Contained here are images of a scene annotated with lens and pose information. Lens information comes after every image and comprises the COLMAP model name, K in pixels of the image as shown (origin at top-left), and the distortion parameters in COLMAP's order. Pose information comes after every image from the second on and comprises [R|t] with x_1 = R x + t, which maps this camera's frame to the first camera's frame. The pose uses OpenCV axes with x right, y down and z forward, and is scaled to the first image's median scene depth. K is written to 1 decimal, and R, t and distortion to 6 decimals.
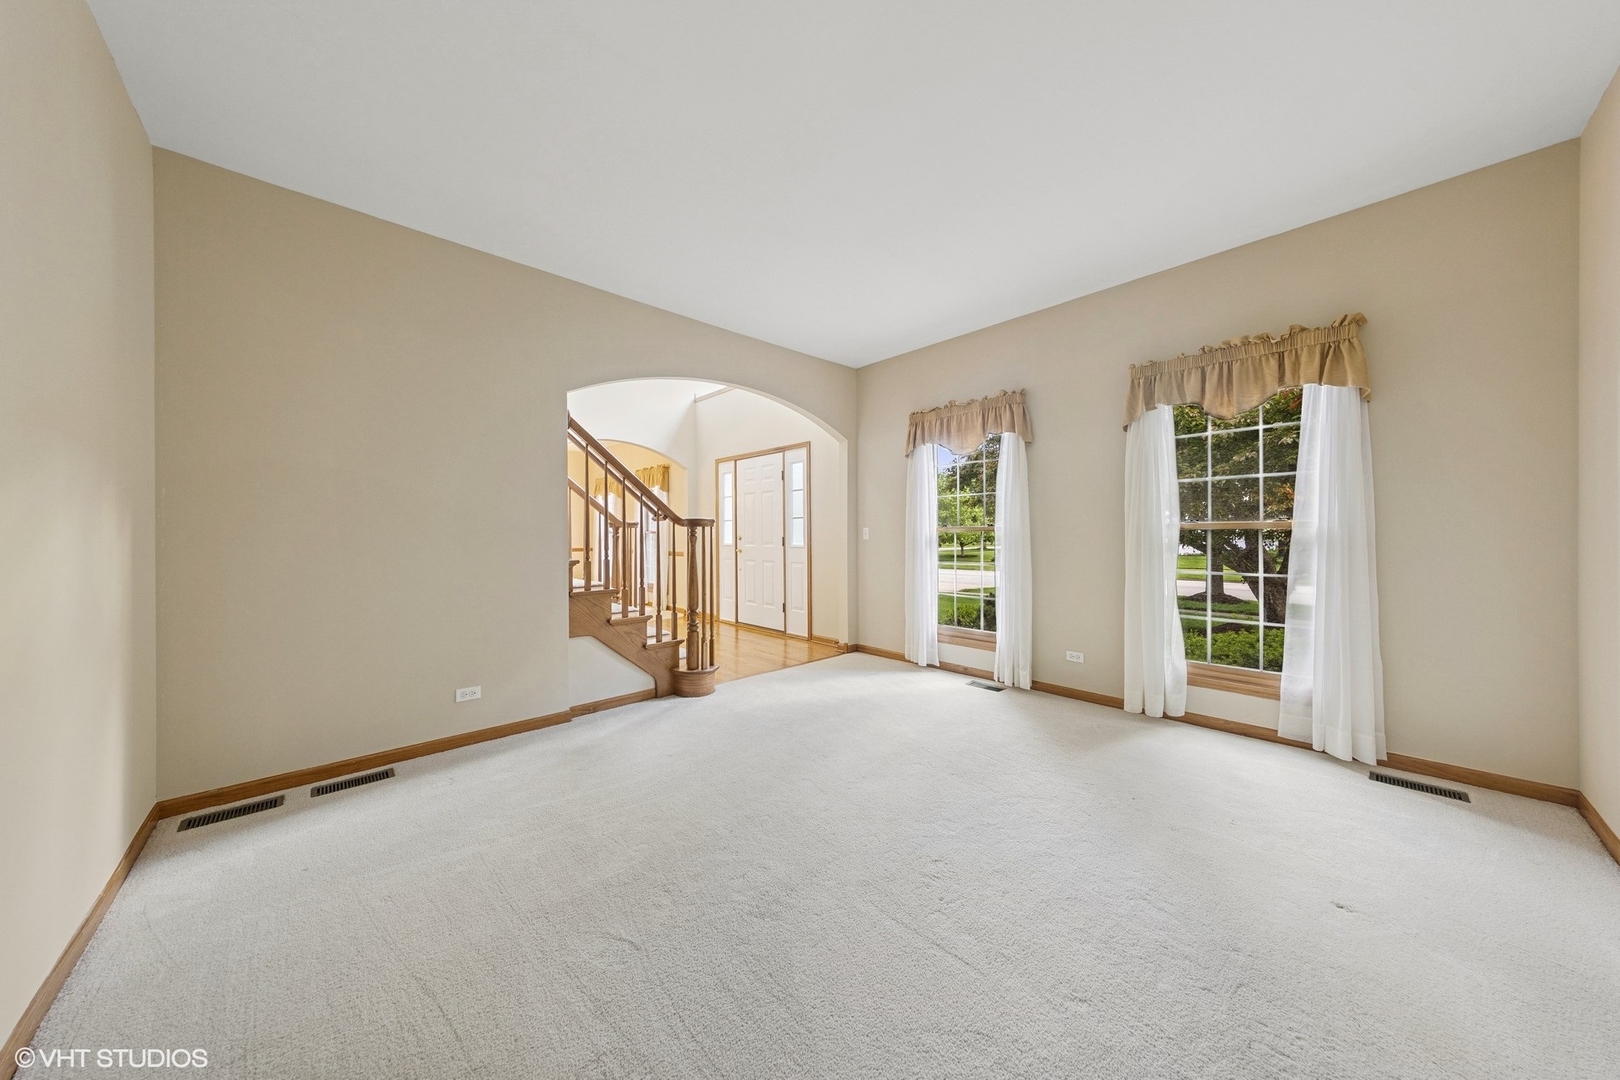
lens RADIAL K [[514.5, 0, 810.0], [0, 514.5, 540.0], [0, 0, 1]] dist [0.000687, 0.000006]
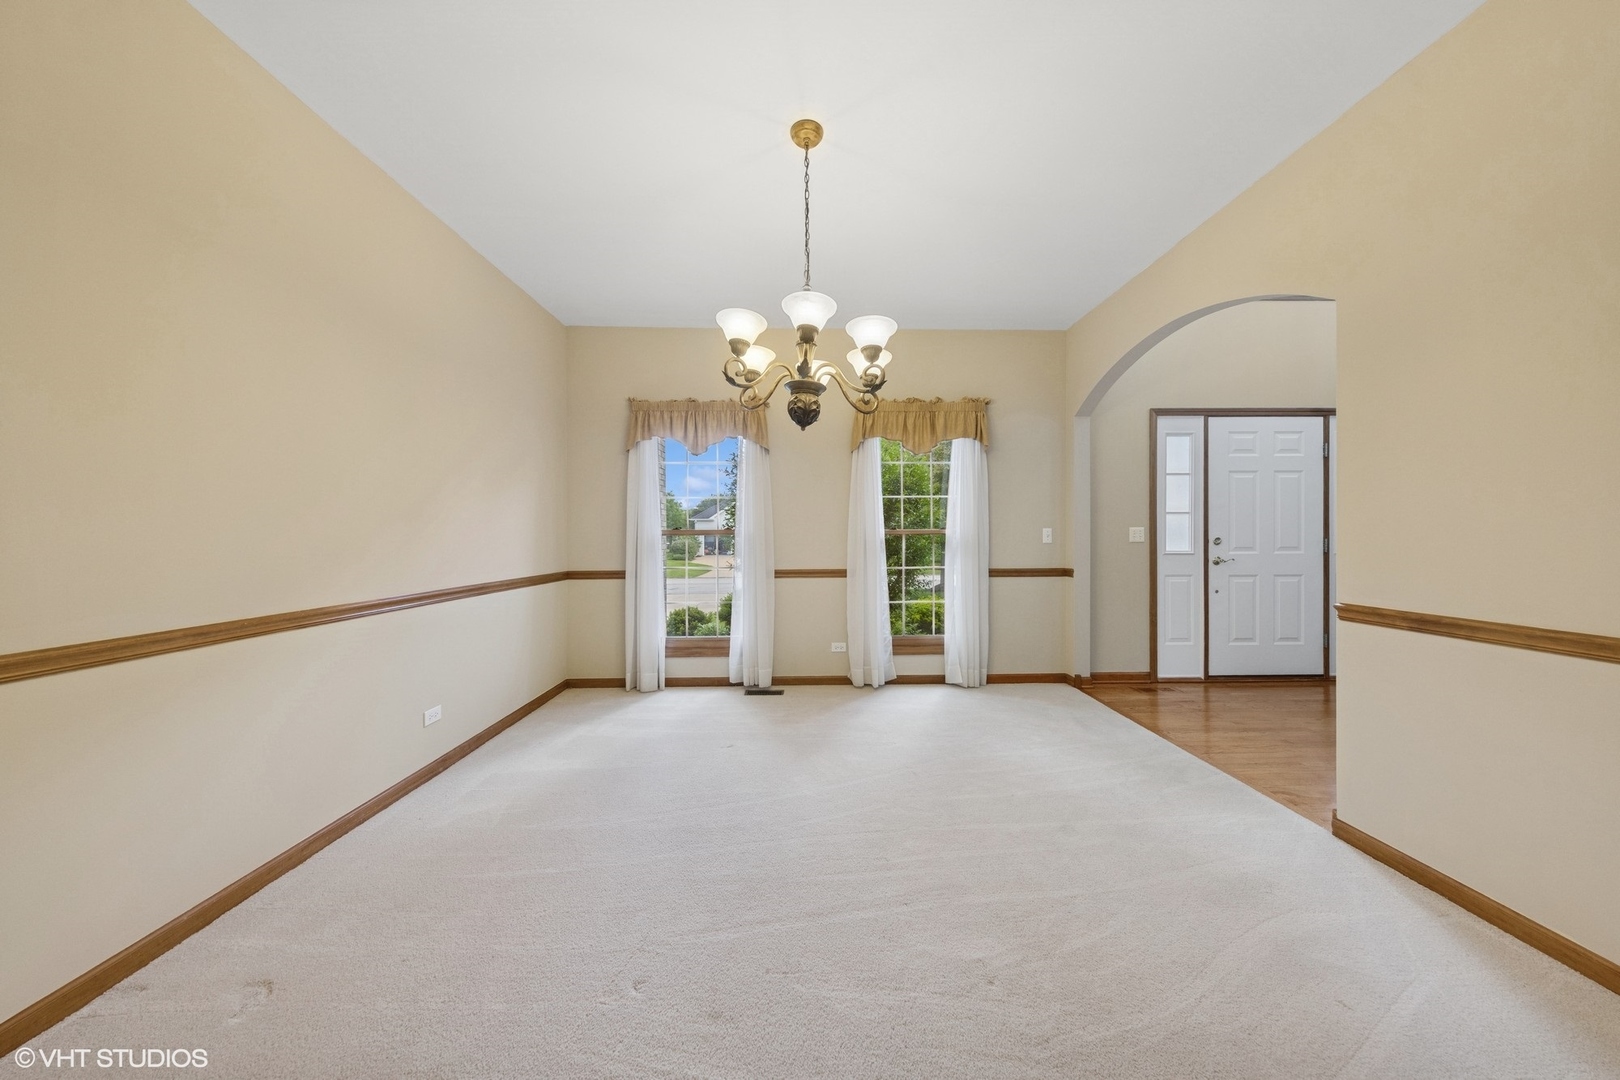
lens RADIAL K [[483.4, 0, 810.0], [0, 483.4, 540.0], [0, 0, 1]] dist [0.000206, 0.000004]
pose [[0.660293, -0.001050, 0.751007, -0.477664], [0.008085, 0.999951, -0.005711, -0.003059], [-0.750965, 0.009843, 0.660269, 0.517891]]
